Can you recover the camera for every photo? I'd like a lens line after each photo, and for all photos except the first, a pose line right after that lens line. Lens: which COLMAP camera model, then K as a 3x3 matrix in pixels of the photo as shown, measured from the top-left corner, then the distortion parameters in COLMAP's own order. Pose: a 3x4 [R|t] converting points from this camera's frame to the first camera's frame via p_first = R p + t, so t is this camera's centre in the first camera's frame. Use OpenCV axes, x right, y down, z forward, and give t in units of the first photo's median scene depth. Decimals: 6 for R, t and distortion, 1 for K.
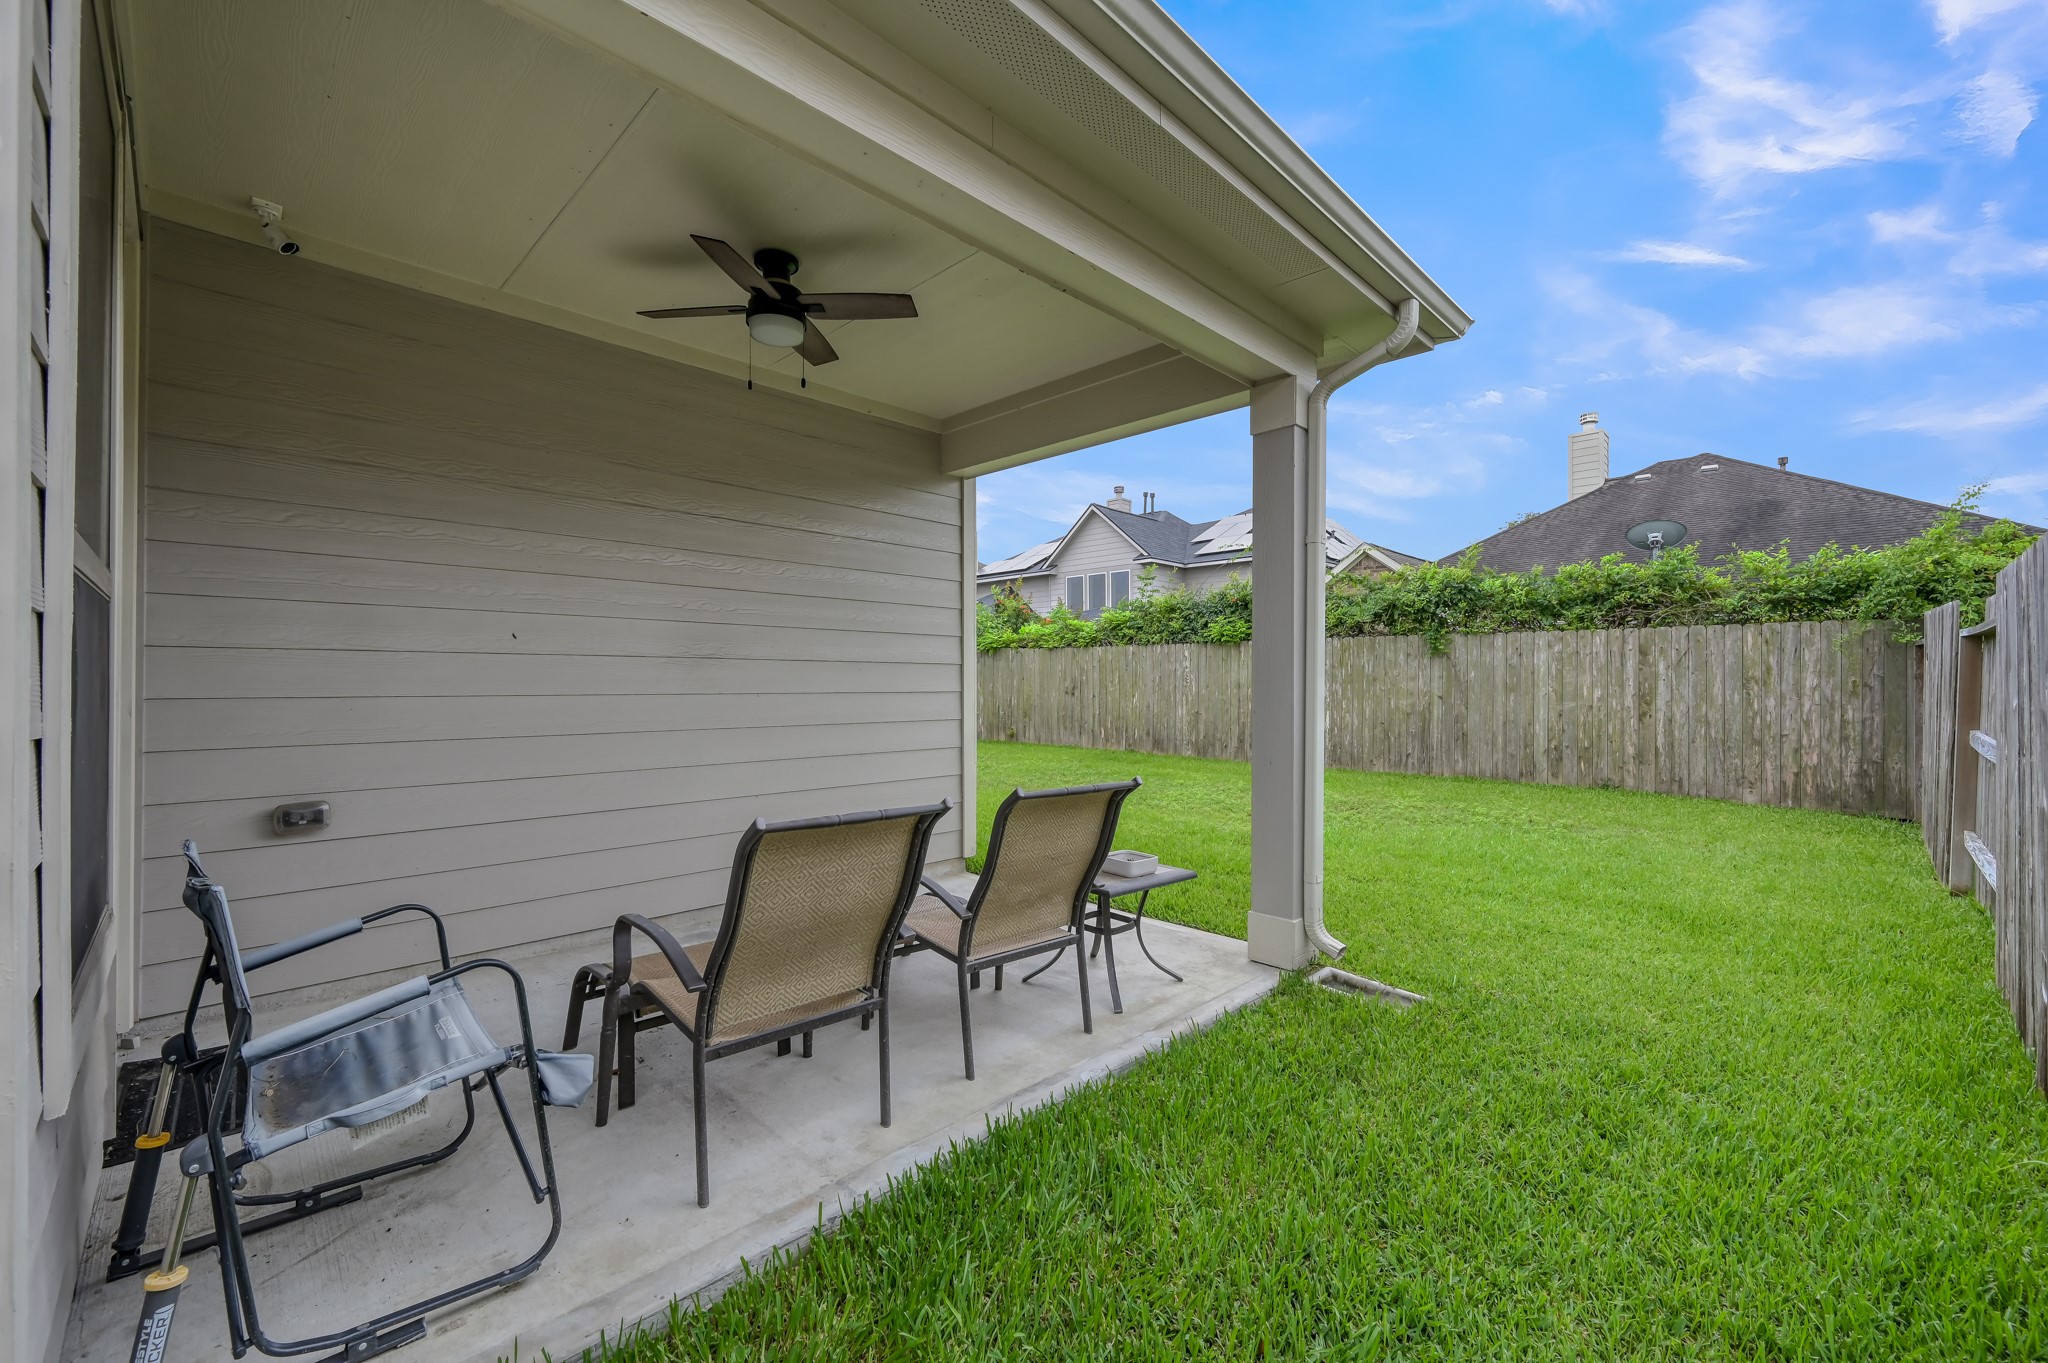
lens RADIAL K [[822.9, 0, 1024.0], [0, 822.9, 681.5], [0, 0, 1]] dist [0.001284, 0.000437]
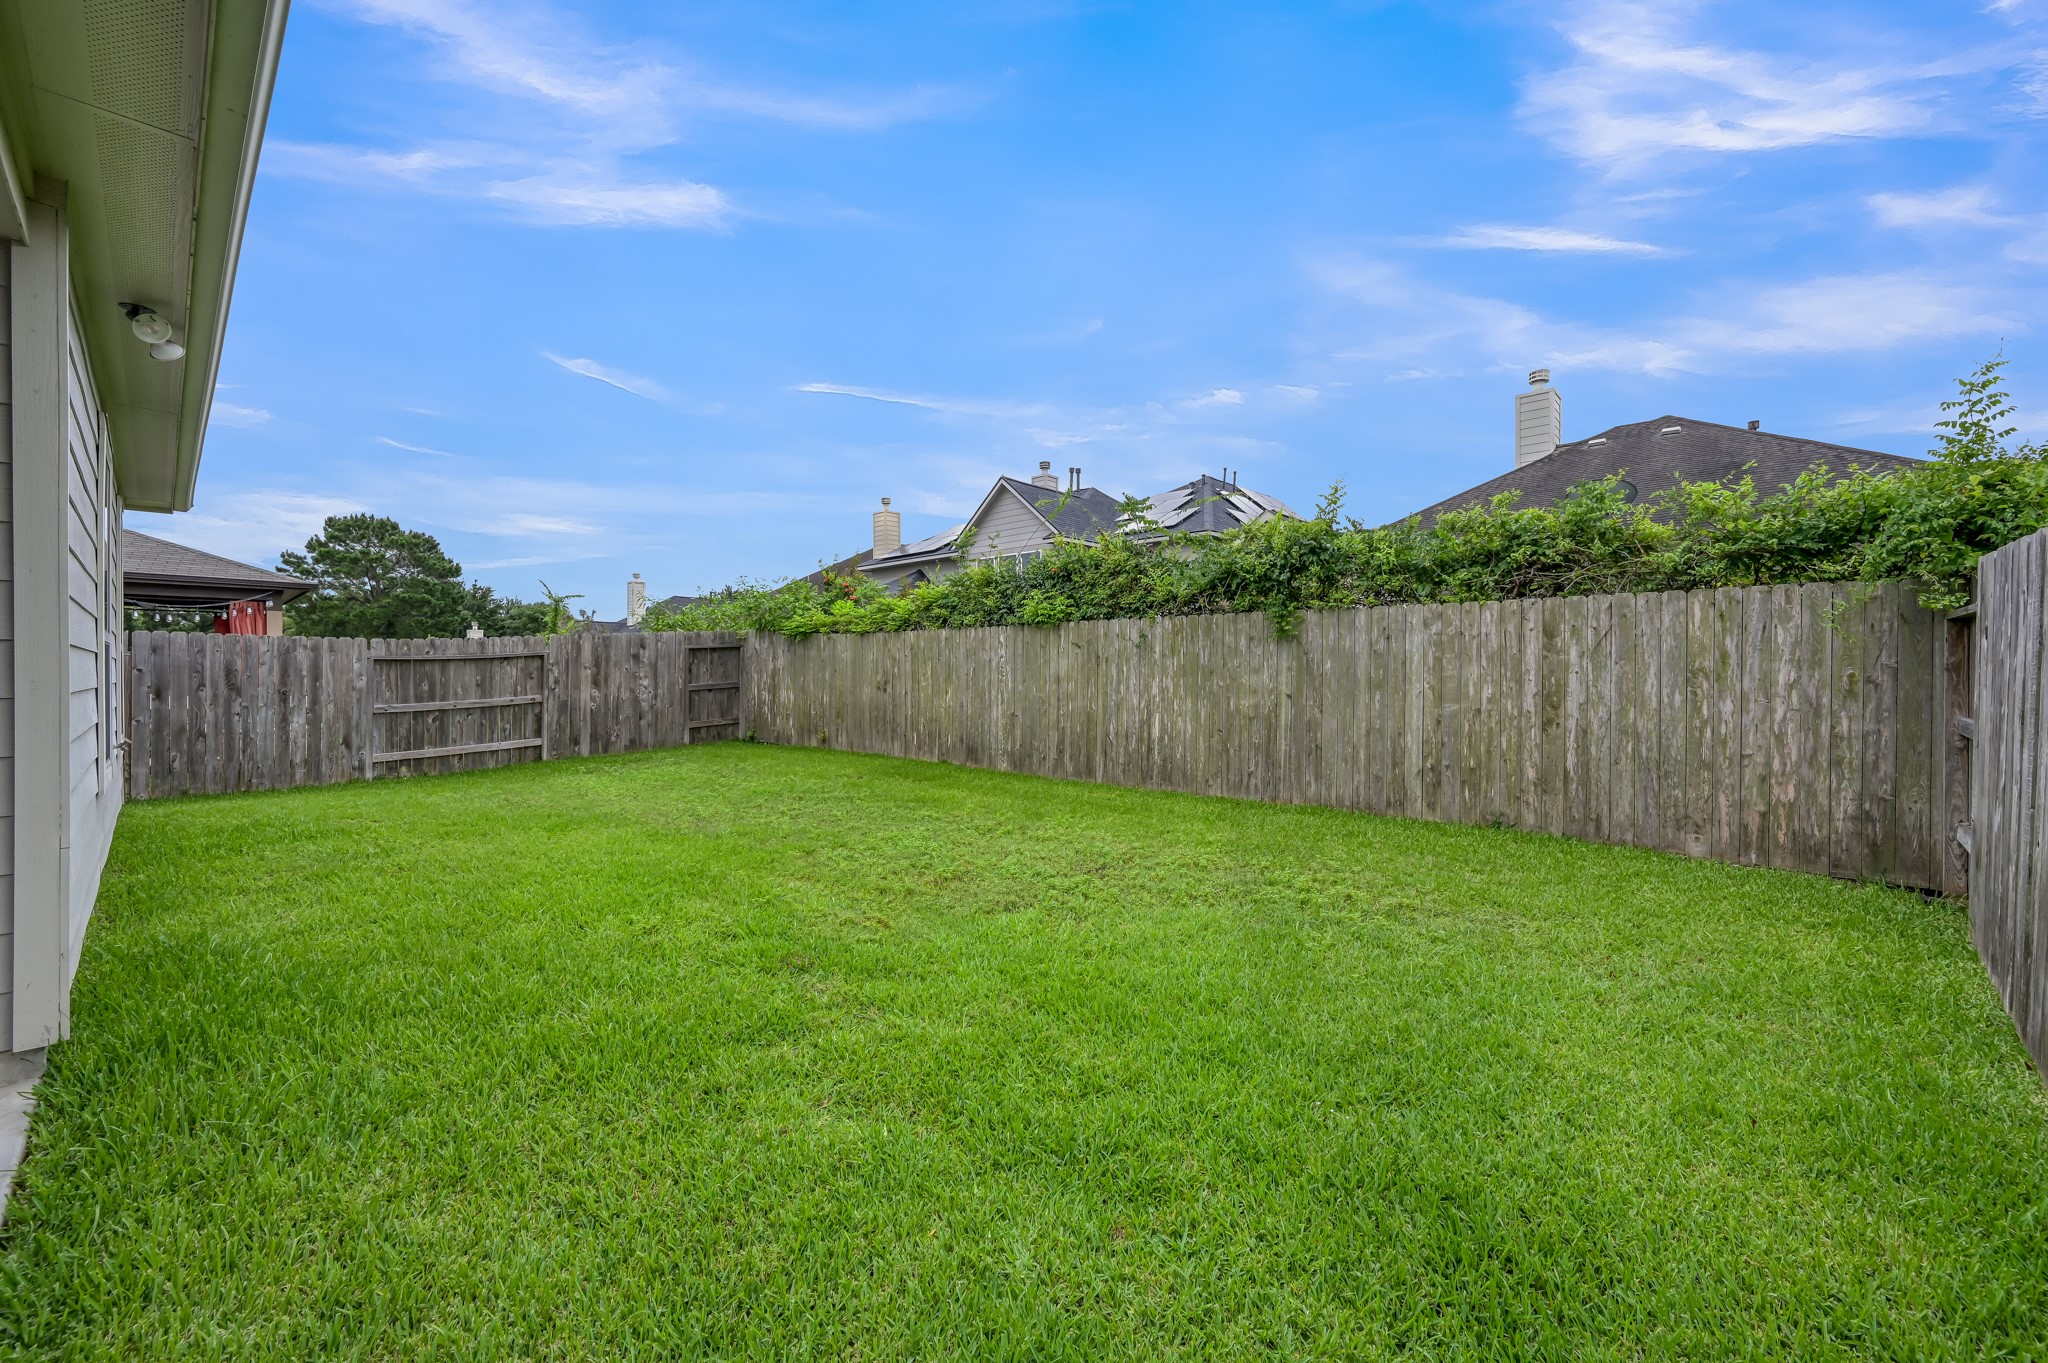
lens RADIAL K [[822.9, 0, 1024.0], [0, 822.9, 681.5], [0, 0, 1]] dist [0.001284, 0.000437]
pose [[0.999820, 0.000393, 0.018982, 0.299332], [-0.000562, 0.999960, 0.008892, -0.000413], [-0.018977, -0.008901, 0.999780, 0.316987]]
